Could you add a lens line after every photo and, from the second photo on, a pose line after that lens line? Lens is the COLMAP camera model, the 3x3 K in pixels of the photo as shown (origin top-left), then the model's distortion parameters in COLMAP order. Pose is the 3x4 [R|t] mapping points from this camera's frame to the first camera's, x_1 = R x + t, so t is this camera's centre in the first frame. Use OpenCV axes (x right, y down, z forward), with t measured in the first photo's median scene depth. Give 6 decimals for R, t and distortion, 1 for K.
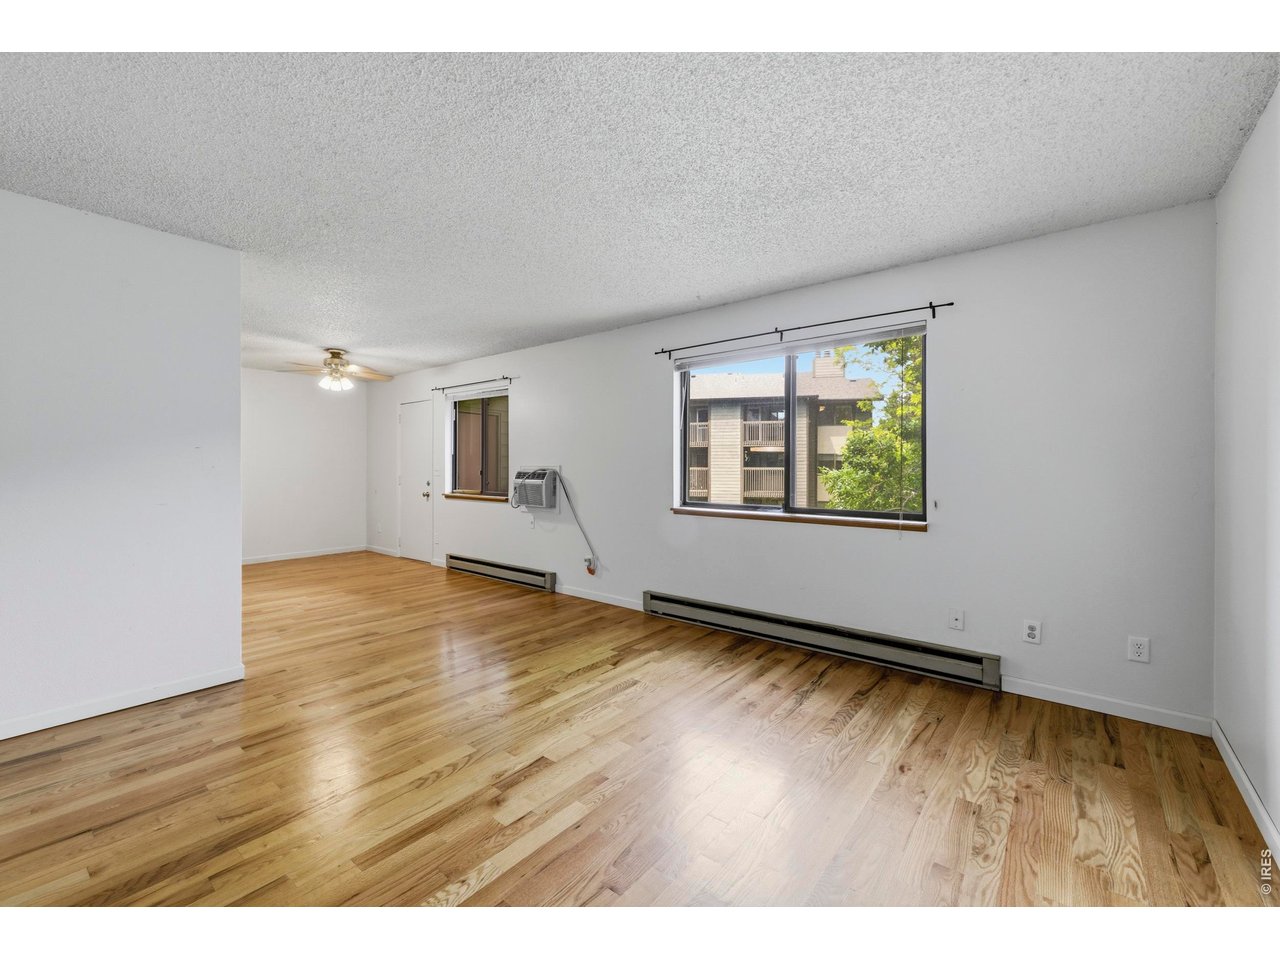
lens RADIAL K [[532.0, 0, 635.3], [0, 532.0, 475.6], [0, 0, 1]] dist [0.004986, -0.000042]
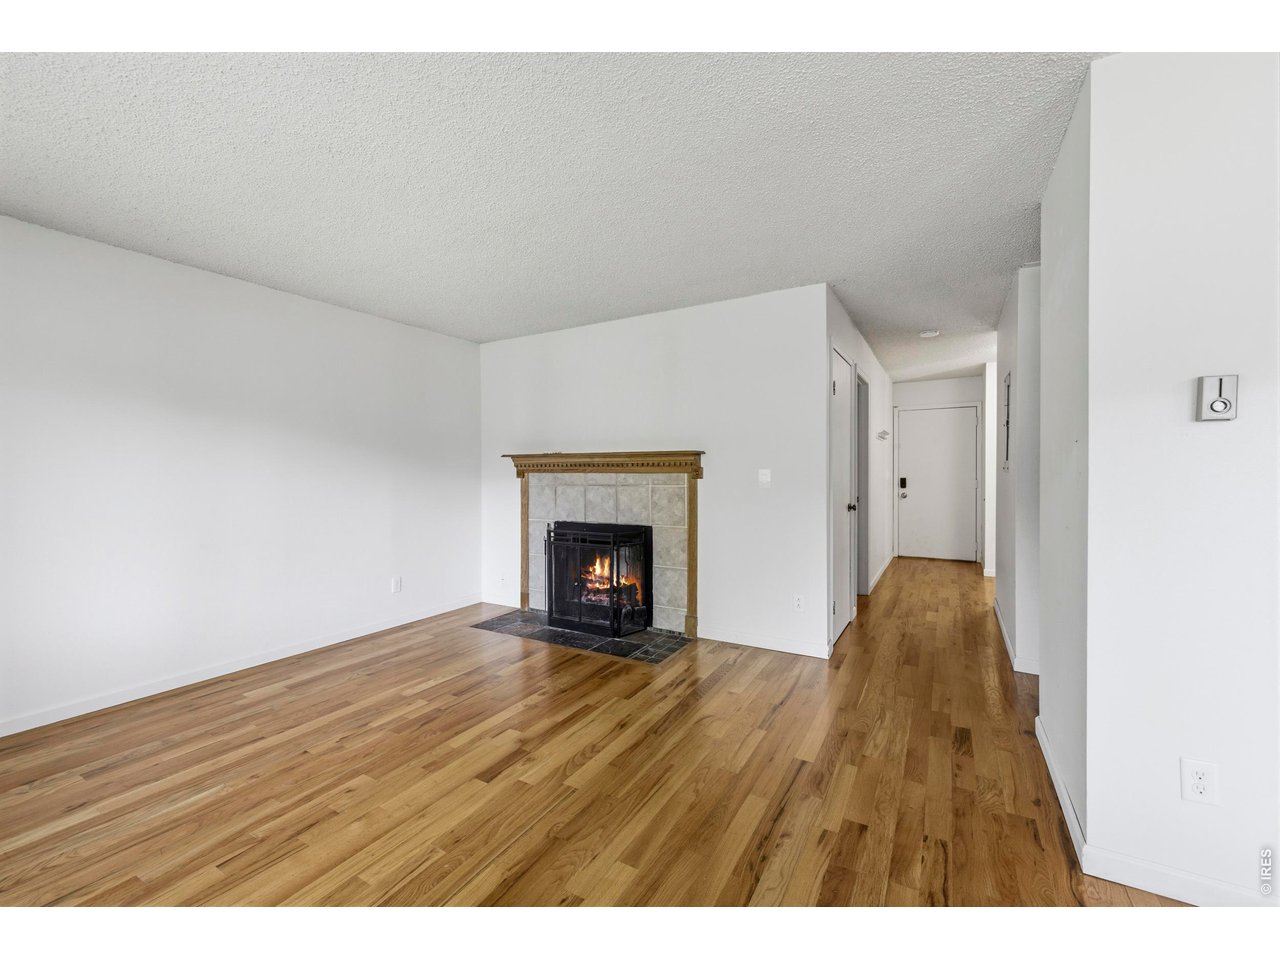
lens RADIAL K [[532.0, 0, 635.3], [0, 532.0, 475.6], [0, 0, 1]] dist [0.004986, -0.000042]
pose [[-0.988217, 0.001436, -0.153053, -0.200872], [-0.001654, 0.999797, 0.020059, -0.022200], [0.153051, 0.020075, -0.988014, 1.367486]]
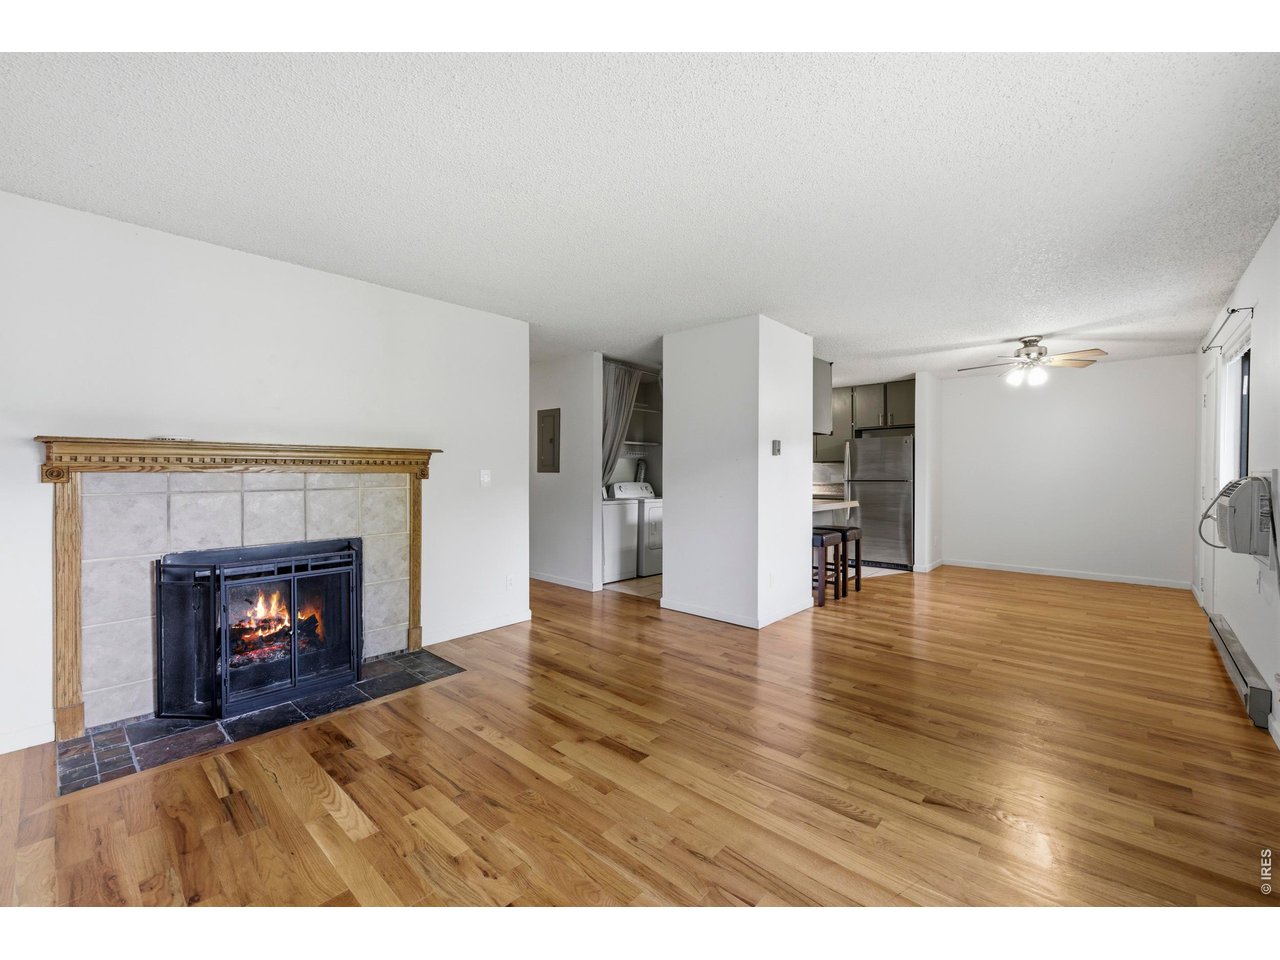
lens RADIAL K [[532.0, 0, 635.3], [0, 532.0, 475.6], [0, 0, 1]] dist [0.004986, -0.000042]
pose [[-0.056234, 0.003552, -0.998411, 0.593379], [-0.014243, 0.999889, 0.004359, -0.010392], [0.998316, 0.014465, -0.056177, 0.716318]]
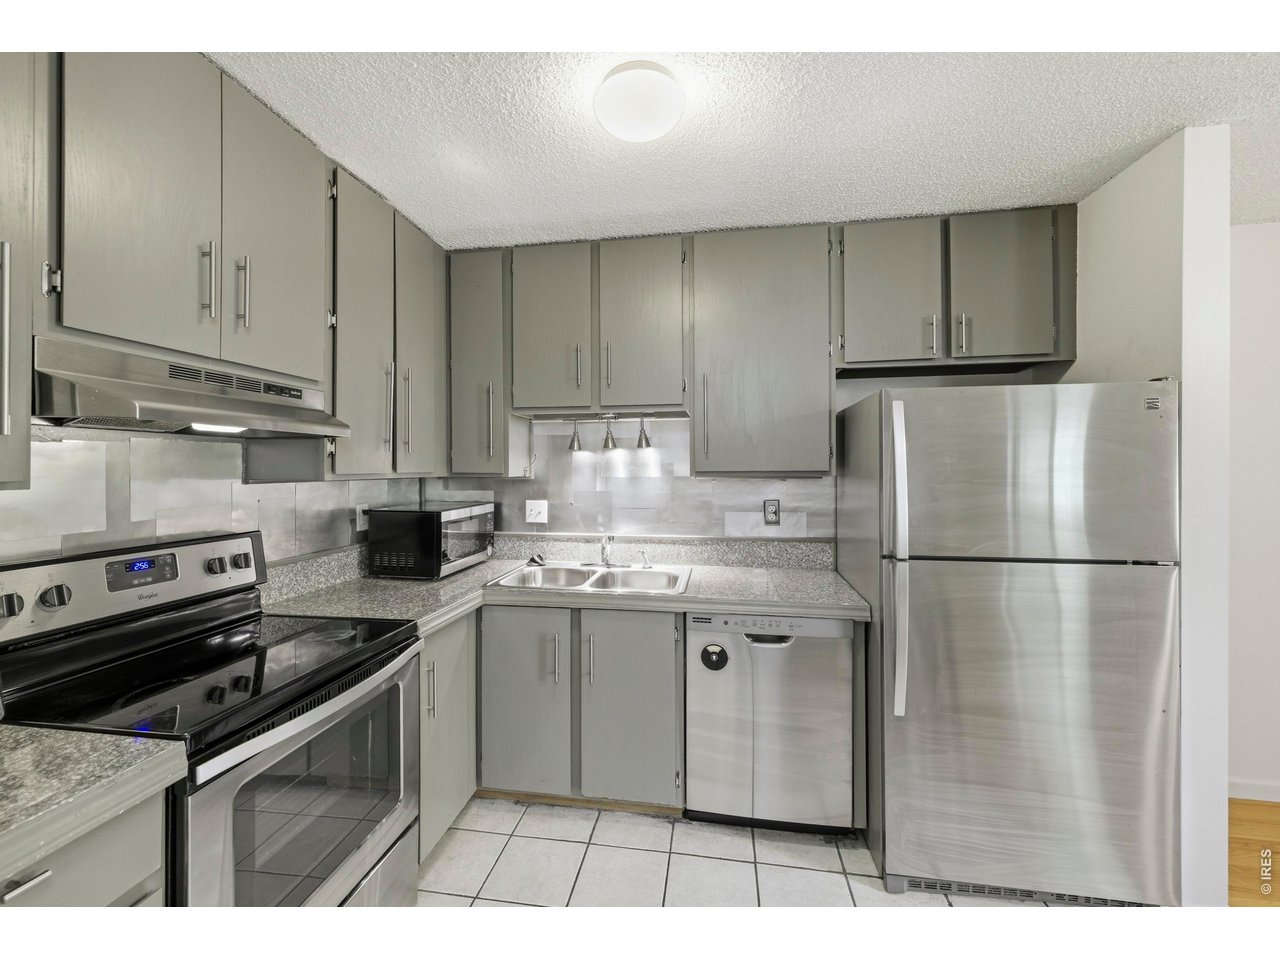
lens RADIAL K [[533.6, 0, 636.7], [0, 533.6, 464.3], [0, 0, 1]] dist [-0.001252, -0.000431]
pose [[0.500219, -0.004998, -0.865885, -1.304382], [-0.012526, 0.999837, -0.013008, -0.075771], [0.865809, 0.017352, 0.500074, 0.959131]]
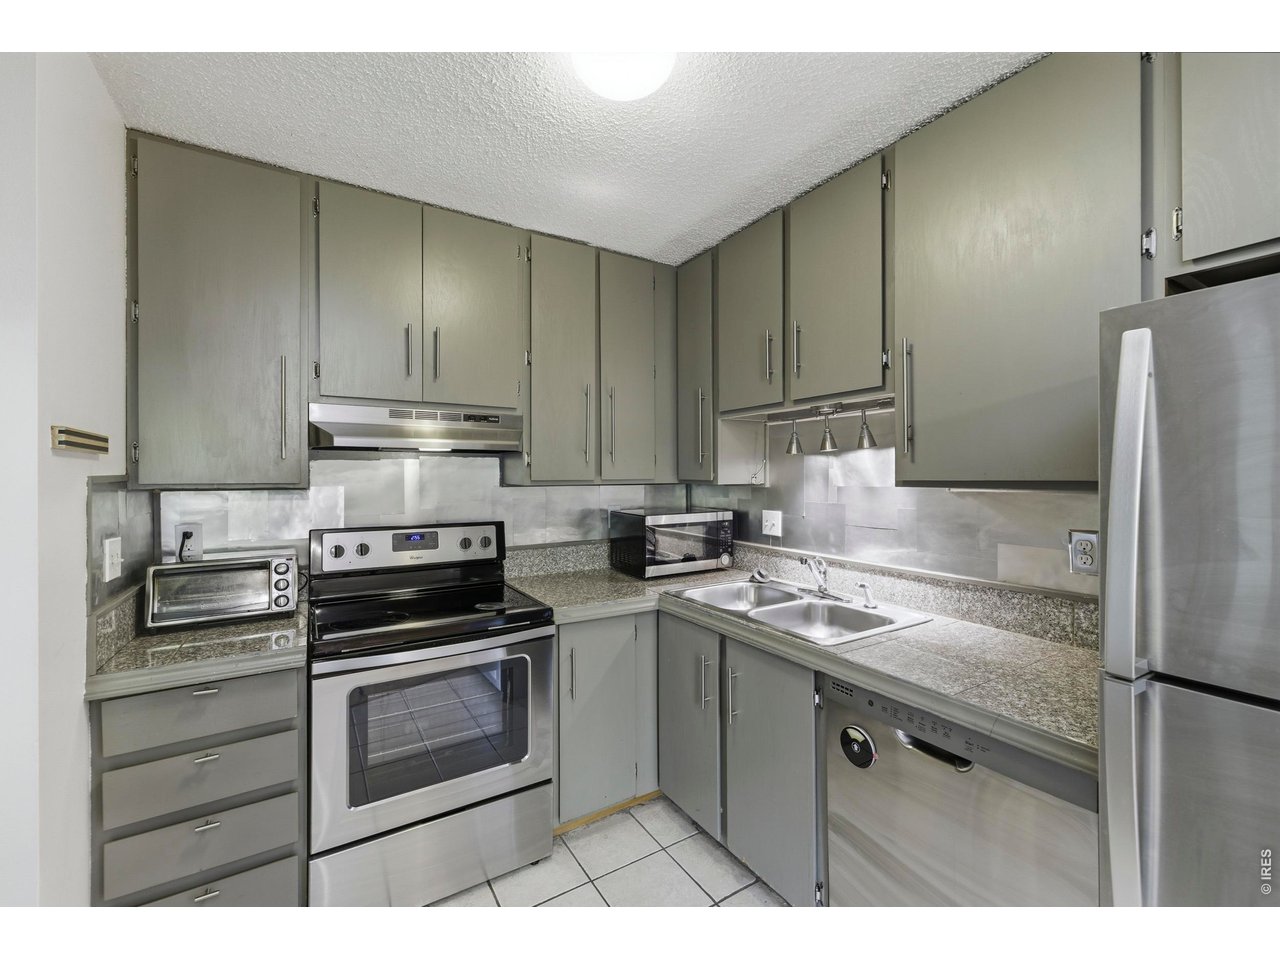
lens RADIAL K [[537.3, 0, 637.8], [0, 537.3, 467.8], [0, 0, 1]] dist [0.006540, -0.000151]
pose [[-0.326445, -0.008456, -0.945179, -1.323733], [-0.012783, 0.999908, -0.004531, -0.083631], [0.945130, 0.010603, -0.326523, 1.326132]]
